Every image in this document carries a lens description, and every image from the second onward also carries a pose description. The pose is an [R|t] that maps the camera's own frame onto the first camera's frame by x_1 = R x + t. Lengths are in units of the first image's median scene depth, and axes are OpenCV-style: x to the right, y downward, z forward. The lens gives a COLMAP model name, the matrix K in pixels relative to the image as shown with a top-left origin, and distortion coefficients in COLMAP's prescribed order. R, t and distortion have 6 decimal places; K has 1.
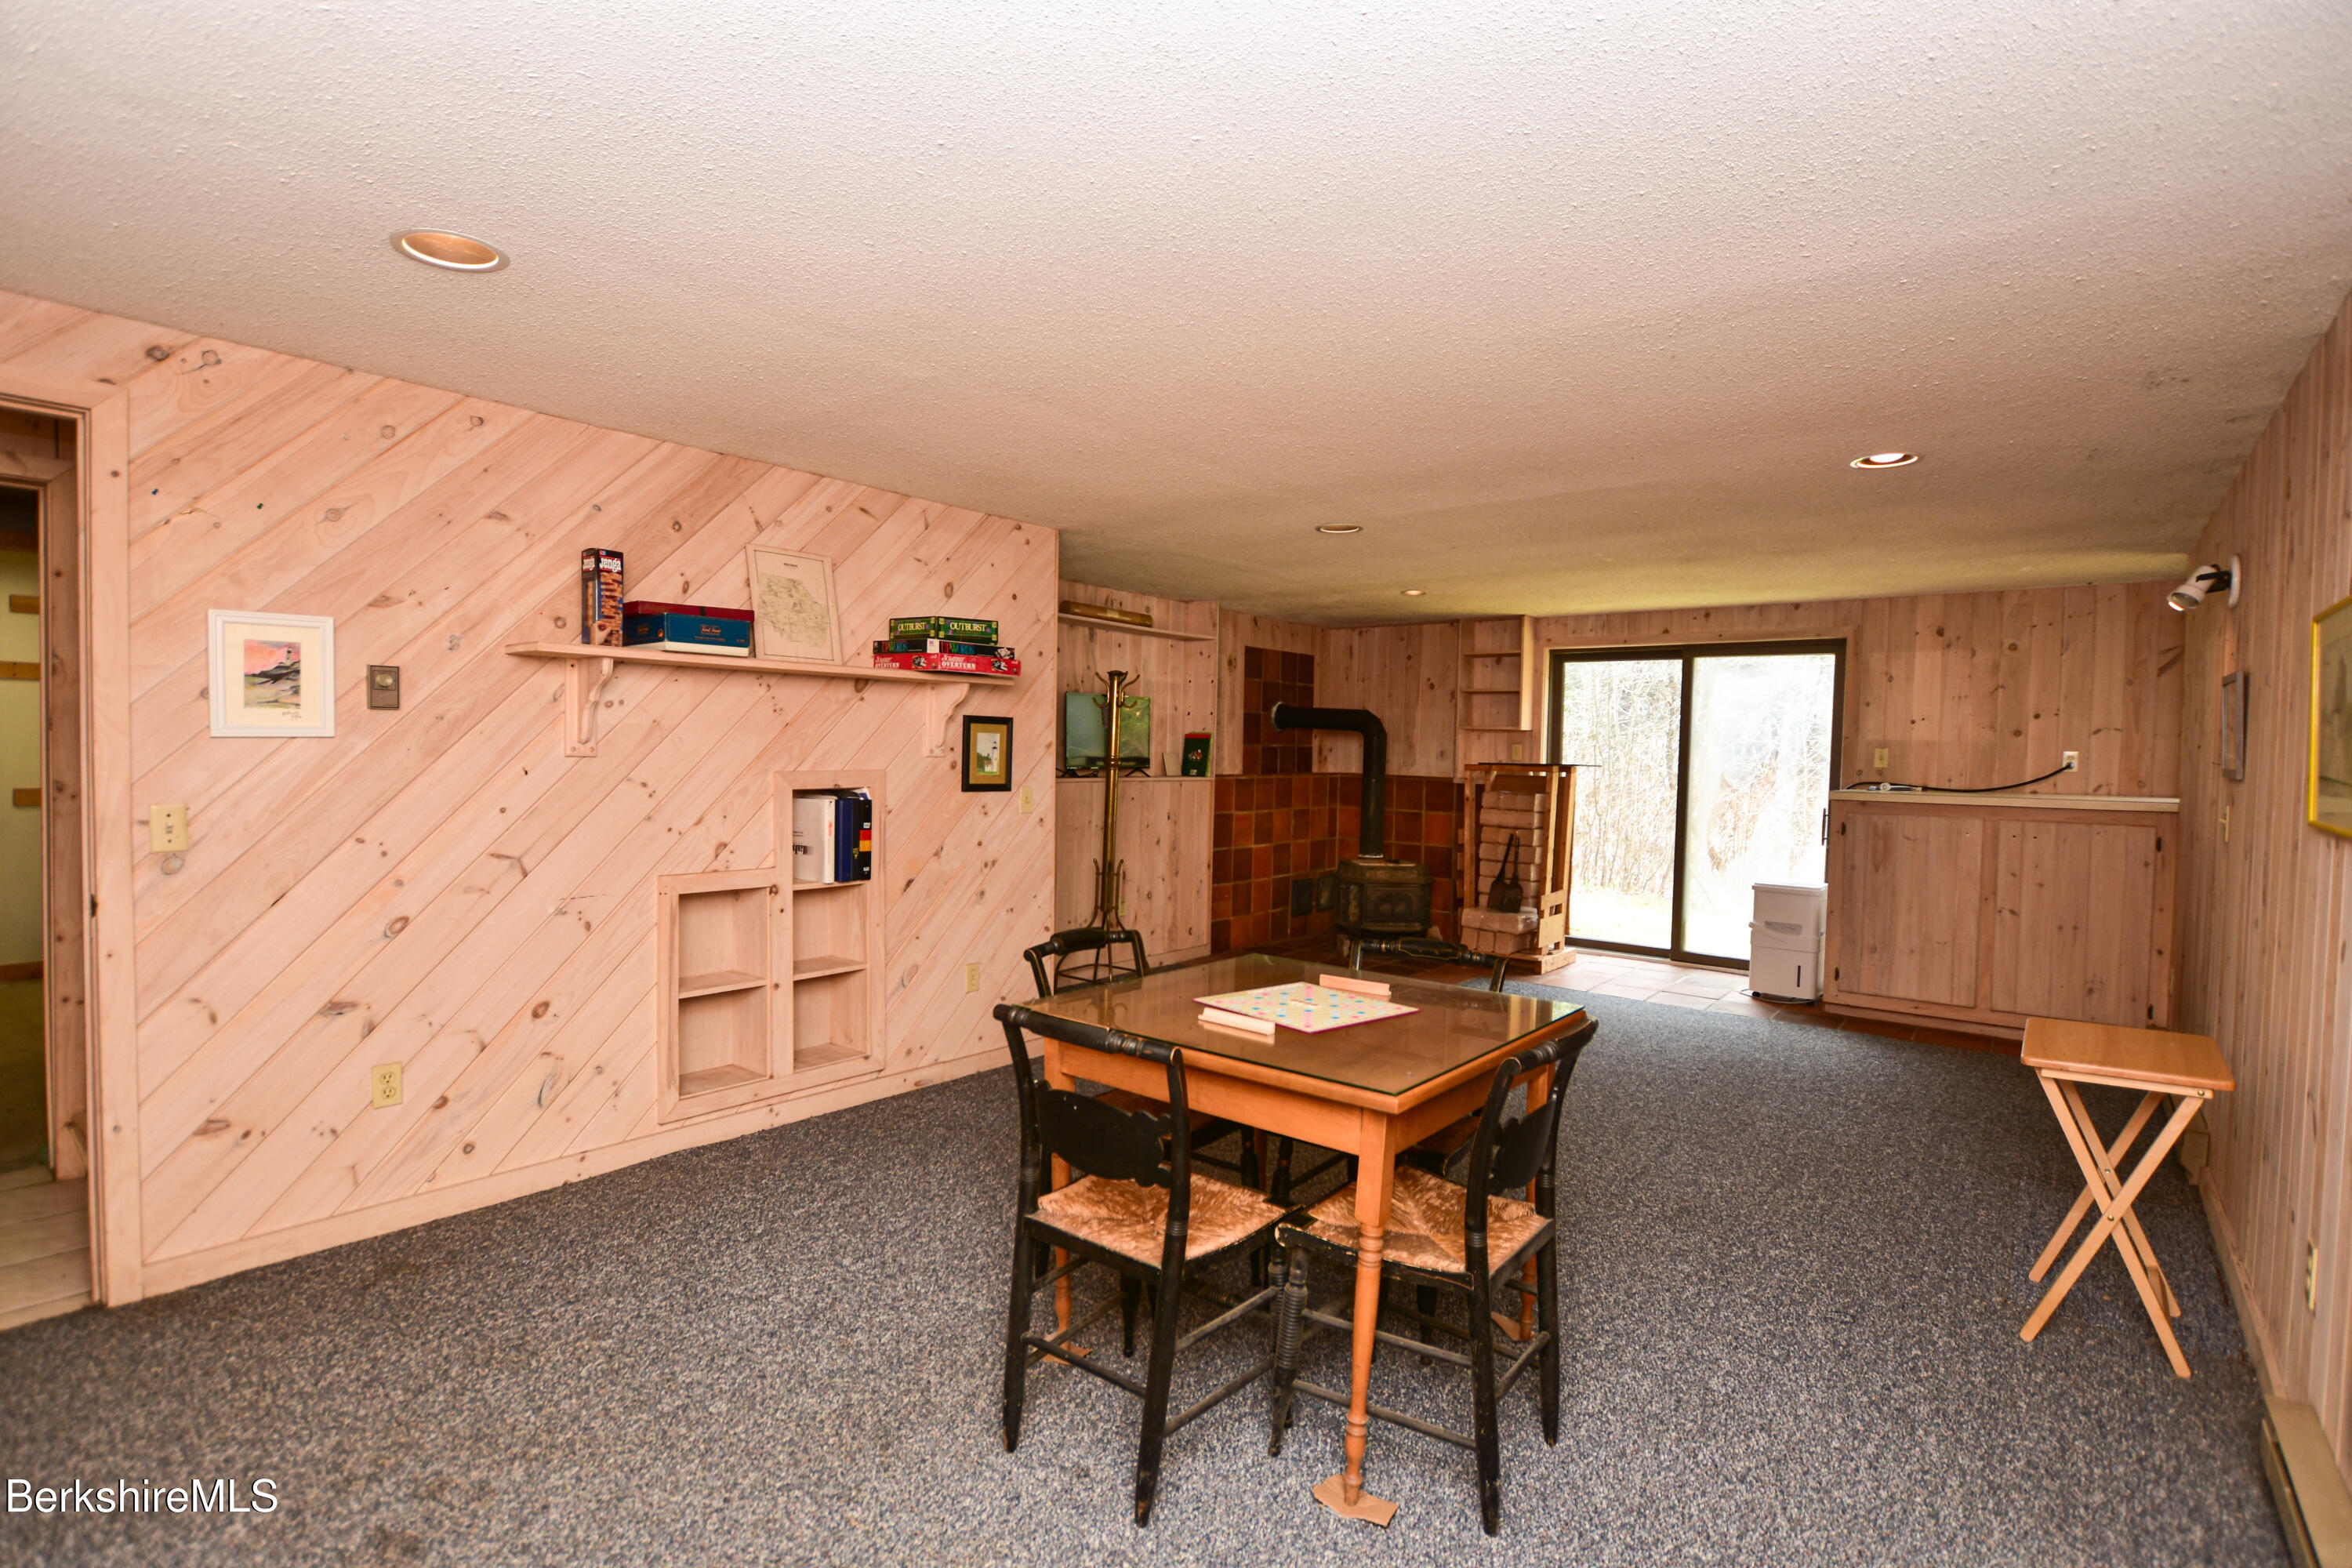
lens RADIAL K [[1095.6, 0, 1168.9], [0, 1095.6, 792.9], [0, 0, 1]] dist [-0.031709, -0.000044]
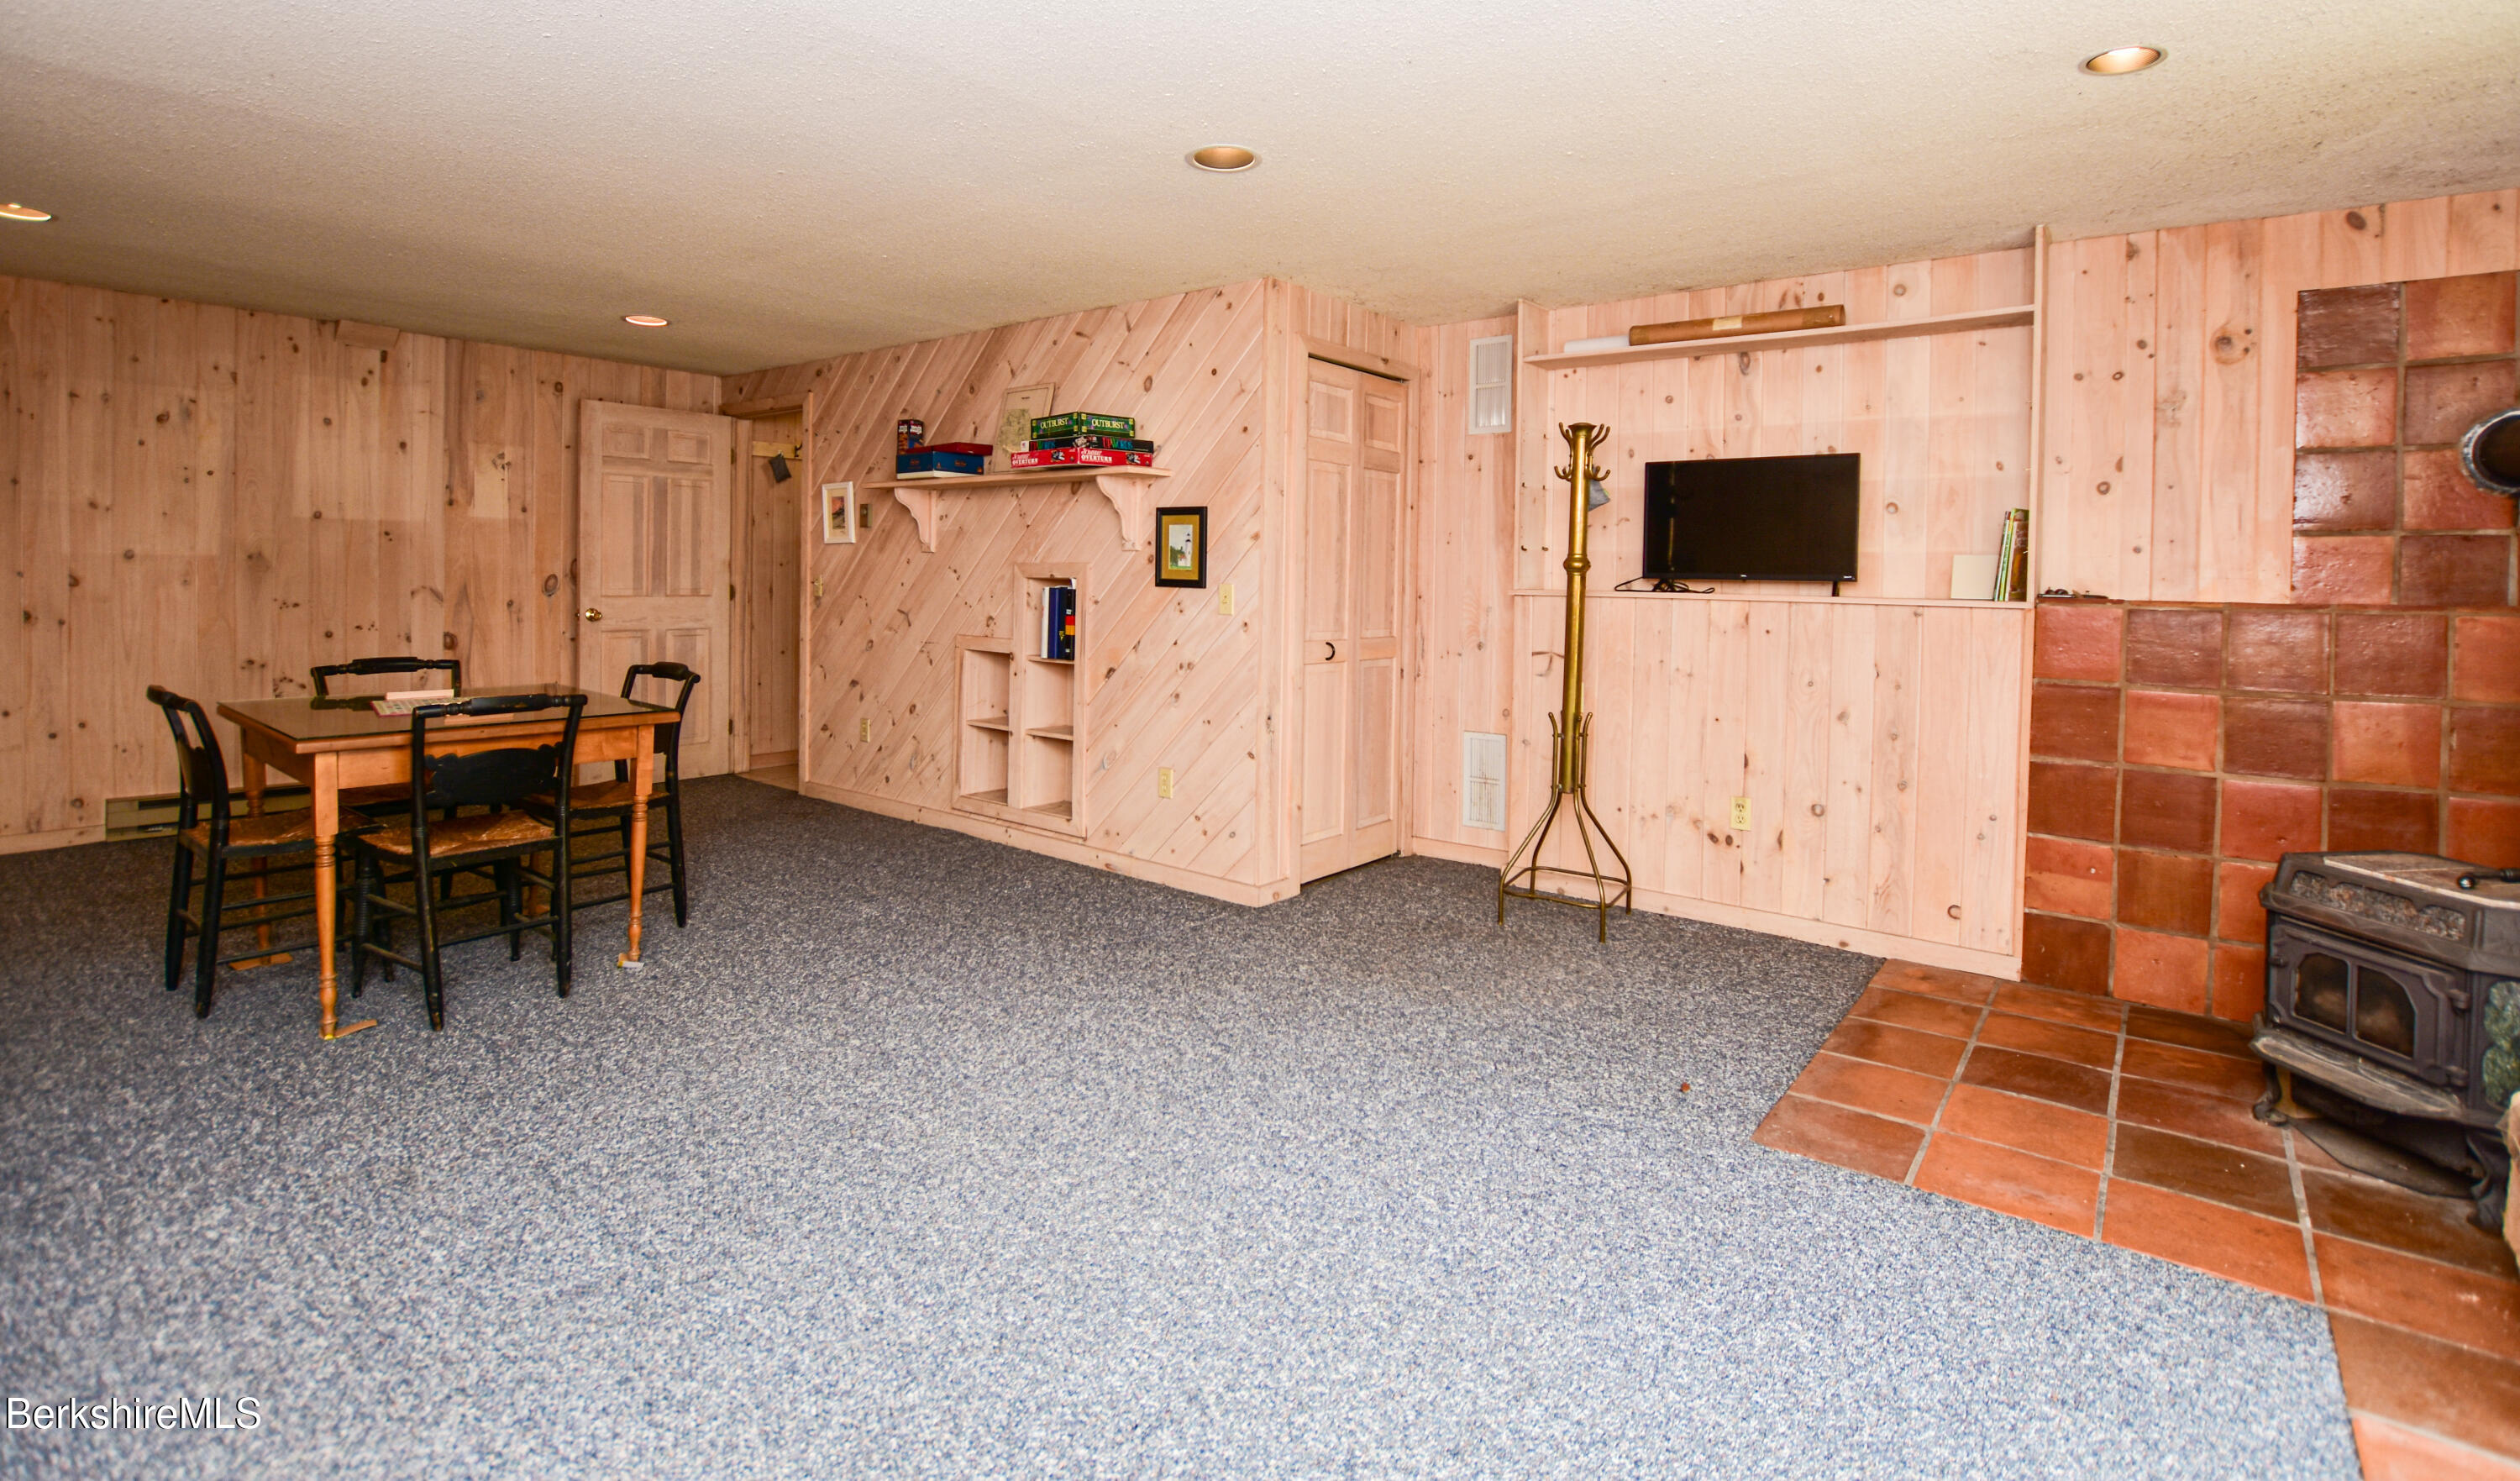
lens RADIAL K [[1158.6, 0, 1264.1], [0, 1158.6, 608.9], [0, 0, 1]] dist [-0.033044, 0.000101]
pose [[0.028974, 0.010751, -0.999522, 0.857466], [-0.056304, 0.998372, 0.009107, 0.004017], [0.997993, 0.056013, 0.029532, 1.084047]]
